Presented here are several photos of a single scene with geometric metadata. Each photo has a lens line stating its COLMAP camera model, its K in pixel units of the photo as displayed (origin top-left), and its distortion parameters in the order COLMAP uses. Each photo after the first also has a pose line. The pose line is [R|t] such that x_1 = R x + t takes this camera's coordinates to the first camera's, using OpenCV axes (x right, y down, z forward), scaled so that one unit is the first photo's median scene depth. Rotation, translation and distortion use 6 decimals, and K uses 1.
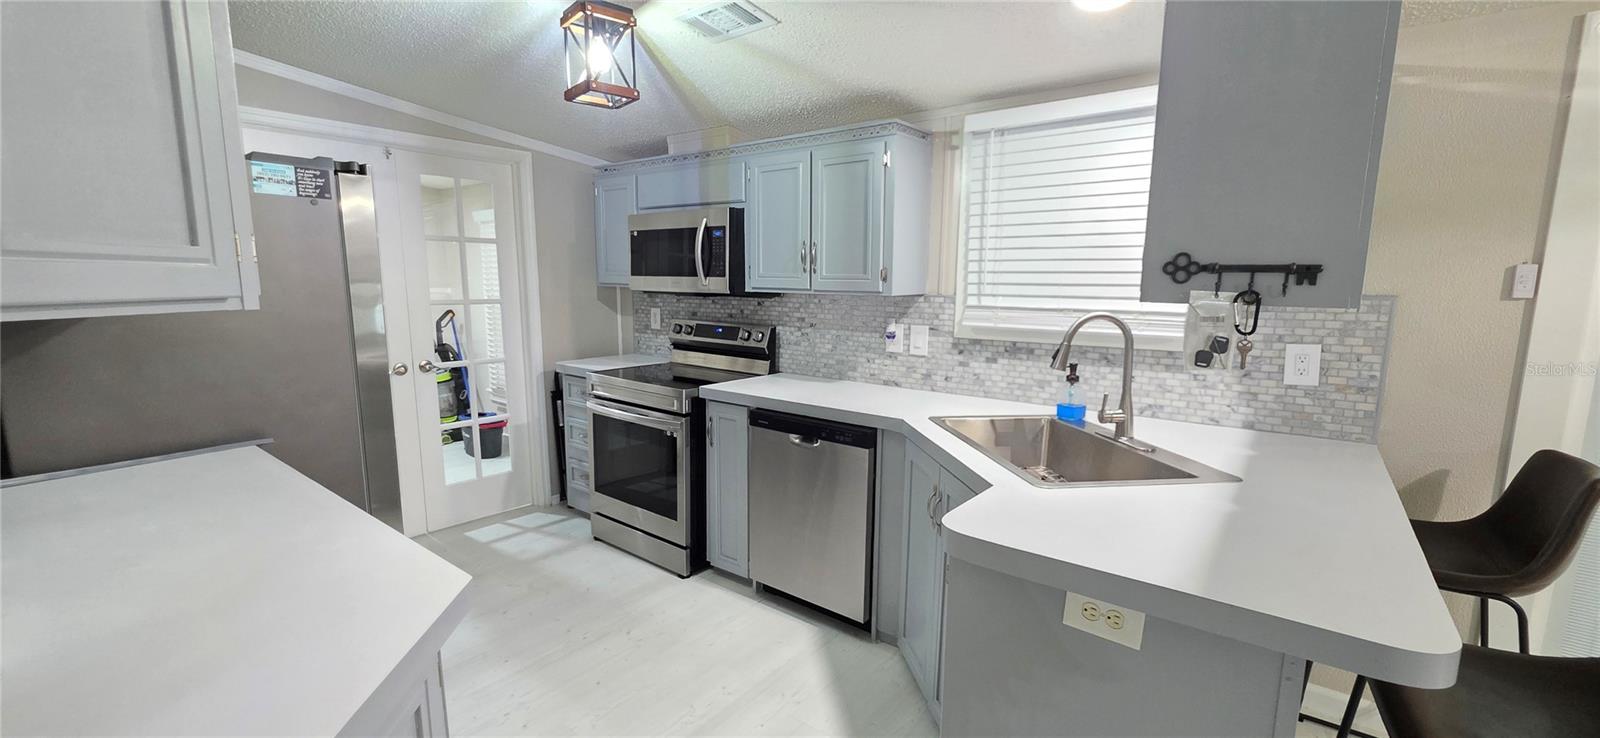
lens RADIAL K [[643.1, 0, 797.4], [0, 643.1, 376.5], [0, 0, 1]] dist [0.000510, -0.000077]
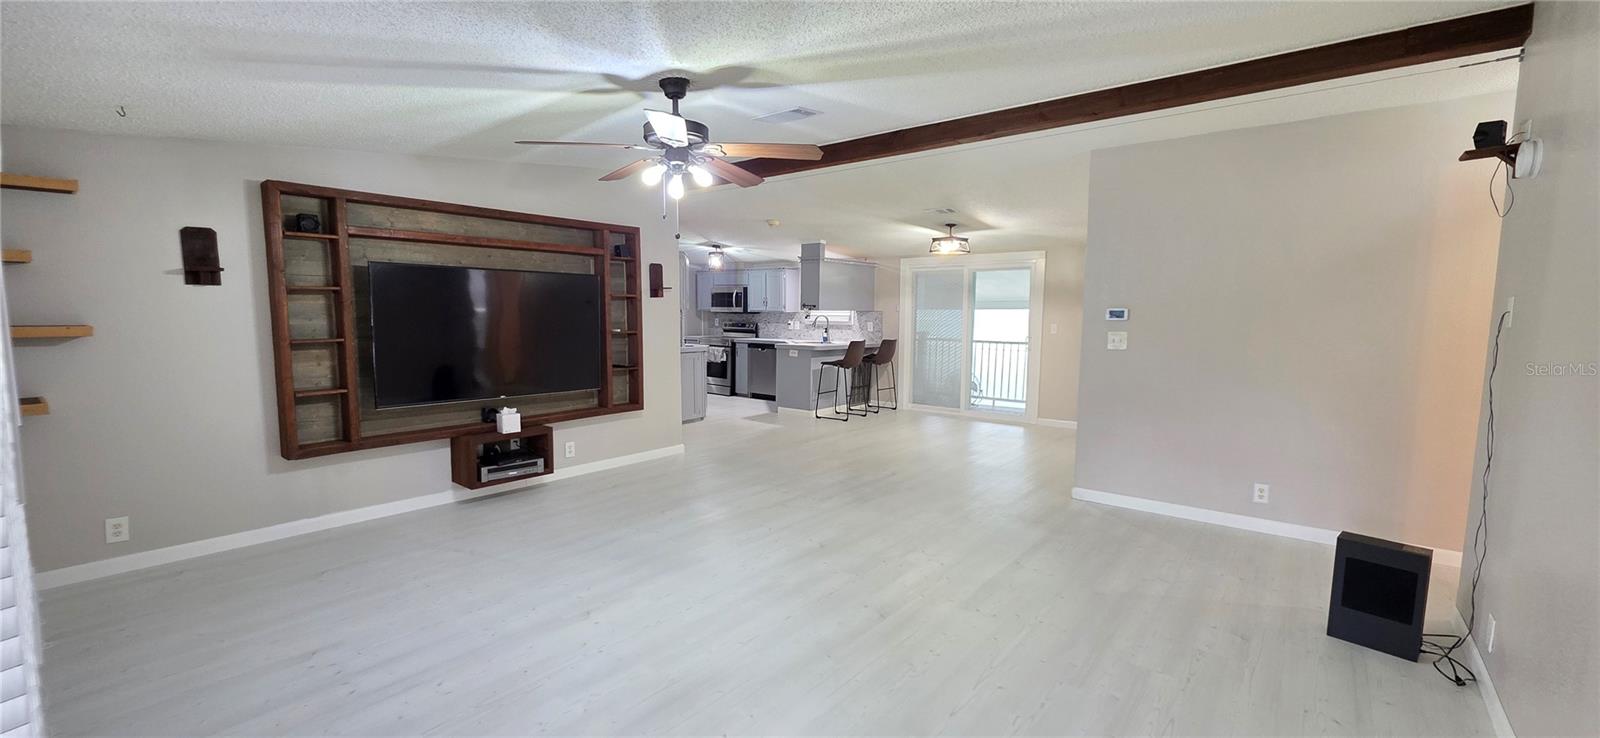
lens RADIAL K [[643.1, 0, 804.4], [0, 643.1, 380.9], [0, 0, 1]] dist [0.000510, -0.000077]
pose [[0.999910, 0.003240, -0.013017, 0.275961], [-0.003780, 0.999126, -0.041633, 0.391208], [0.012871, 0.041678, 0.999048, -2.481808]]
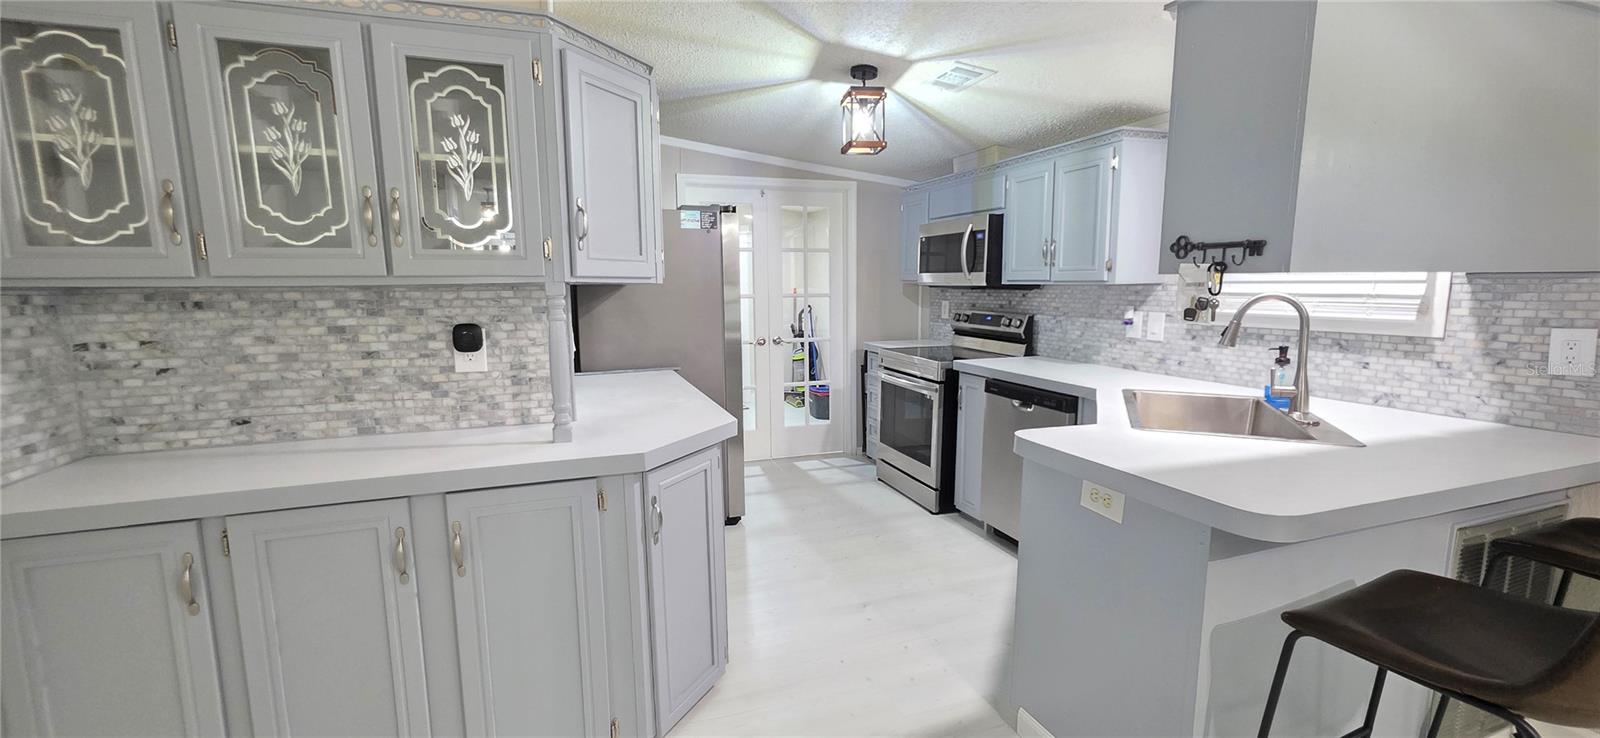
lens RADIAL K [[643.1, 0, 798.5], [0, 643.1, 376.3], [0, 0, 1]] dist [0.000510, -0.000077]
pose [[0.849717, 0.061622, -0.523626, 0.249717], [-0.066046, 0.997764, 0.010243, 0.054076], [0.523087, 0.025880, 0.851887, -0.215173]]
